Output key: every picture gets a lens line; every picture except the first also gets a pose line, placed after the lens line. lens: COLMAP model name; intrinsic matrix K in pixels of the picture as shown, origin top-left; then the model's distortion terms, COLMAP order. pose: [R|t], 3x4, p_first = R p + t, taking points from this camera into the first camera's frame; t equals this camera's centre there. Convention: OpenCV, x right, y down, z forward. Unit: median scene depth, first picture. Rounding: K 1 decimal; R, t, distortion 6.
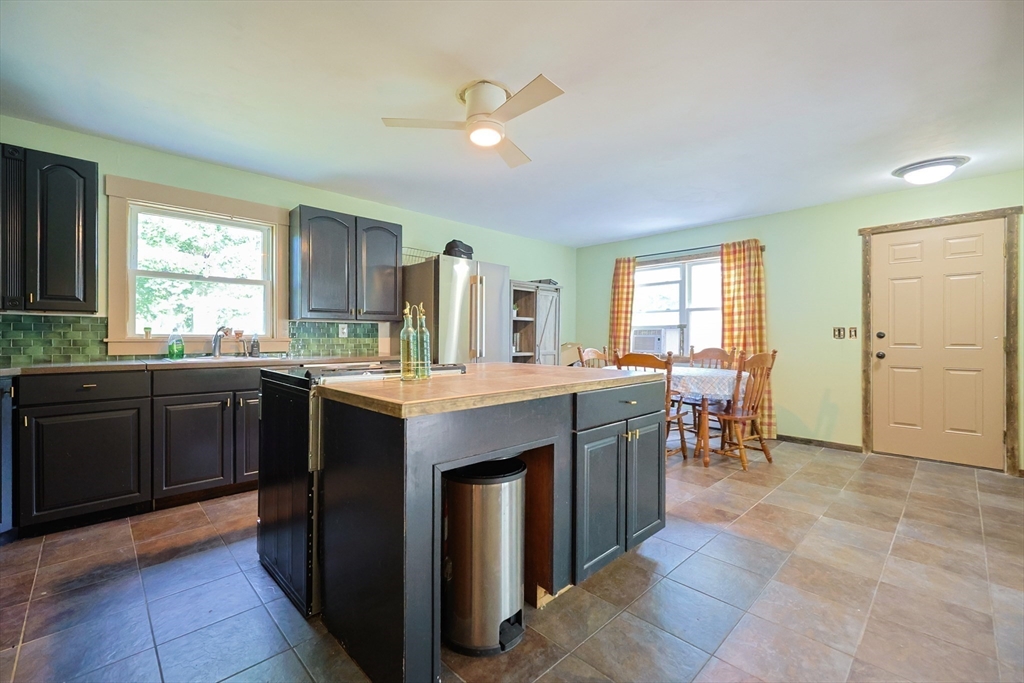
lens RADIAL K [[438.2, 0, 502.3], [0, 438.2, 337.1], [0, 0, 1]] dist [0.000474, -0.000132]
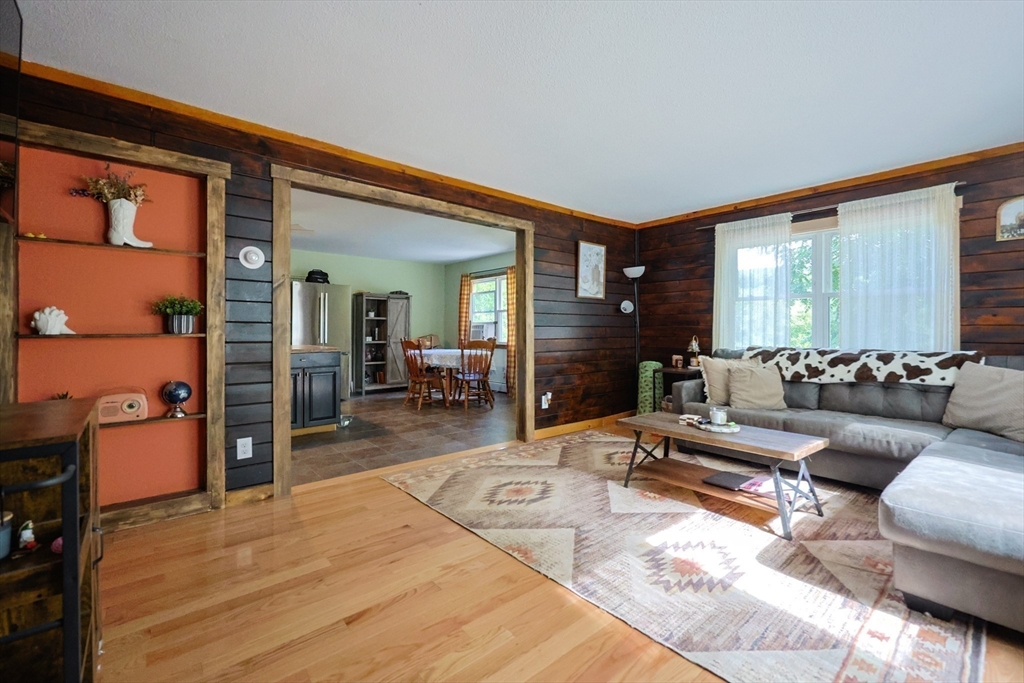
lens RADIAL K [[438.2, 0, 519.1], [0, 438.2, 332.6], [0, 0, 1]] dist [0.000474, -0.000132]
pose [[0.998552, -0.005177, -0.053545, 0.721347], [0.005384, 0.999979, 0.003728, 0.004922], [0.053525, -0.004011, 0.998558, -0.552460]]
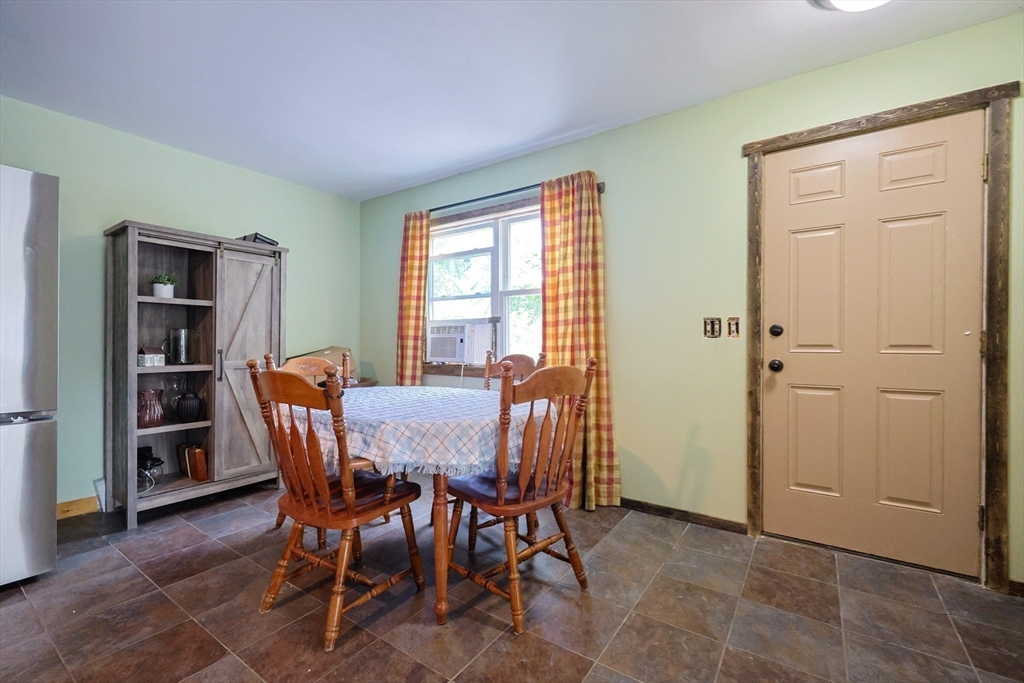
lens RADIAL K [[438.2, 0, 502.6], [0, 438.2, 346.1], [0, 0, 1]] dist [0.000474, -0.000132]
pose [[0.982674, -0.003258, 0.185312, 0.388704], [0.001725, 0.999963, 0.008429, 0.010050], [-0.185332, -0.007963, 0.982644, 0.482052]]
